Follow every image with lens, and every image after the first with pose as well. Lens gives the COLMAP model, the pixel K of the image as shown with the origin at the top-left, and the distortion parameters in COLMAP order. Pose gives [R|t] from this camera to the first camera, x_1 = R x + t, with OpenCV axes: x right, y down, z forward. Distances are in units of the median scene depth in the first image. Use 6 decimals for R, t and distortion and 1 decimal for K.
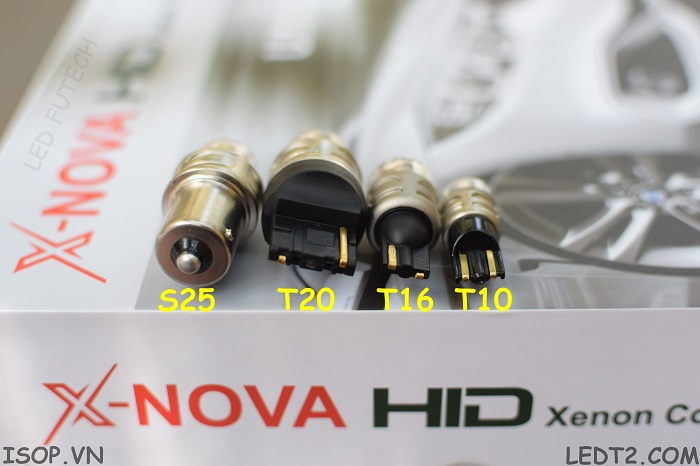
lens RADIAL K [[1071.7, 0, 323.3], [0, 1071.7, 239.8], [0, 0, 1]] dist [-0.122802, 0.000000]
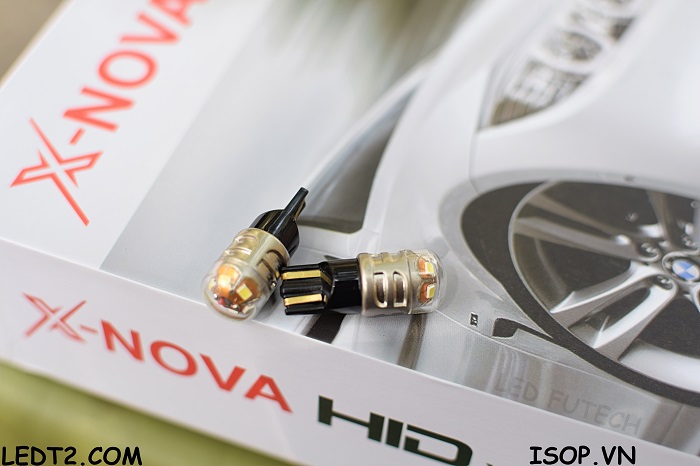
lens RADIAL K [[1071.7, 0, 344.5], [0, 1071.7, 229.5], [0, 0, 1]] dist [-0.122802, 0.000000]
pose [[0.951140, 0.273848, -0.142617, 0.166221], [-0.220912, 0.926278, 0.305299, -0.307856], [0.215708, -0.258876, 0.941516, 0.106375]]
